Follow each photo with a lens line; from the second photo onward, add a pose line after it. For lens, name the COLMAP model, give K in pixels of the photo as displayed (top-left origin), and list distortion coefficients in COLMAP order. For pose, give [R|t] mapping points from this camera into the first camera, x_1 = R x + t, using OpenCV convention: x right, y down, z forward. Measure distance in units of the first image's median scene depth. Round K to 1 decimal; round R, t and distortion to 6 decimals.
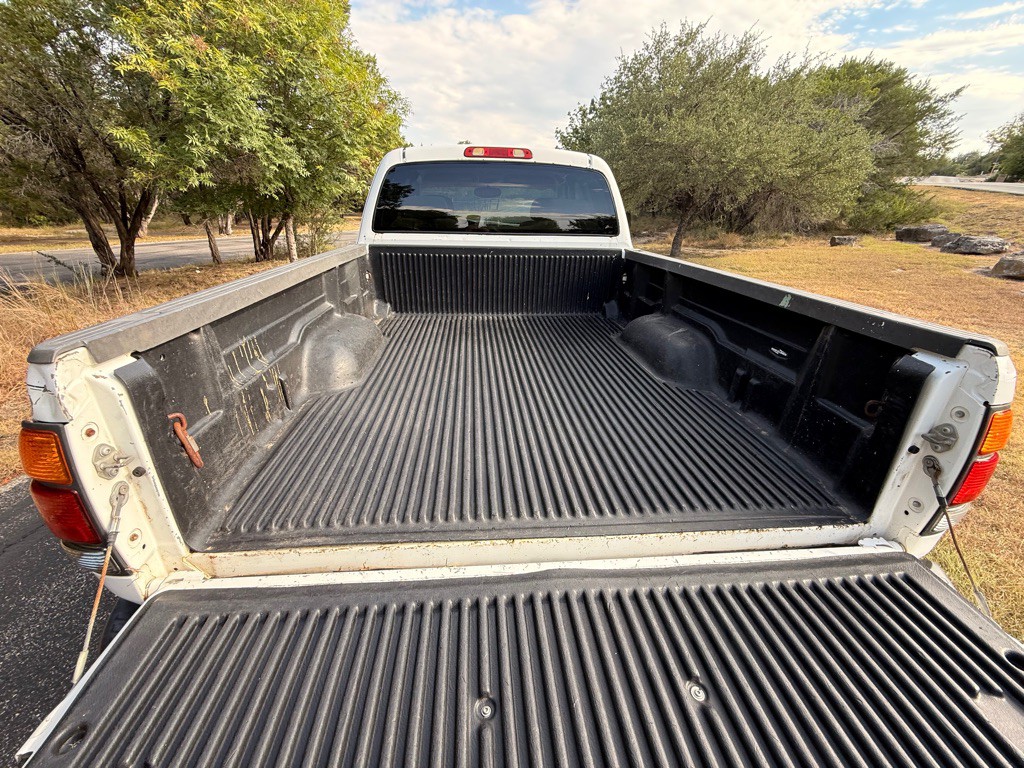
lens RADIAL K [[407.6, 0, 512.0], [0, 407.6, 384.0], [0, 0, 1]] dist [-0.001292, 0.000120]
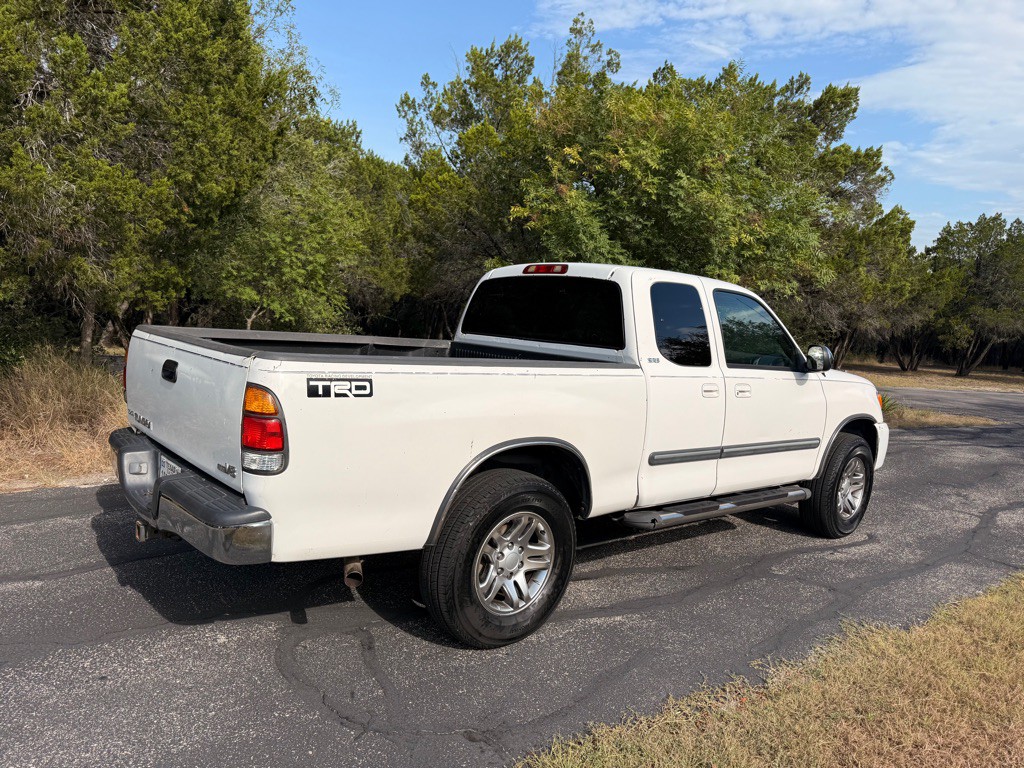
lens RADIAL K [[727.3, 0, 522.0], [0, 727.3, 386.6], [0, 0, 1]] dist [0.034755, -0.055439]
pose [[0.594900, 0.094525, -0.798222, 0.350450], [-0.373250, 0.911989, -0.170179, 0.013212], [0.711884, 0.399176, 0.577823, -0.003589]]
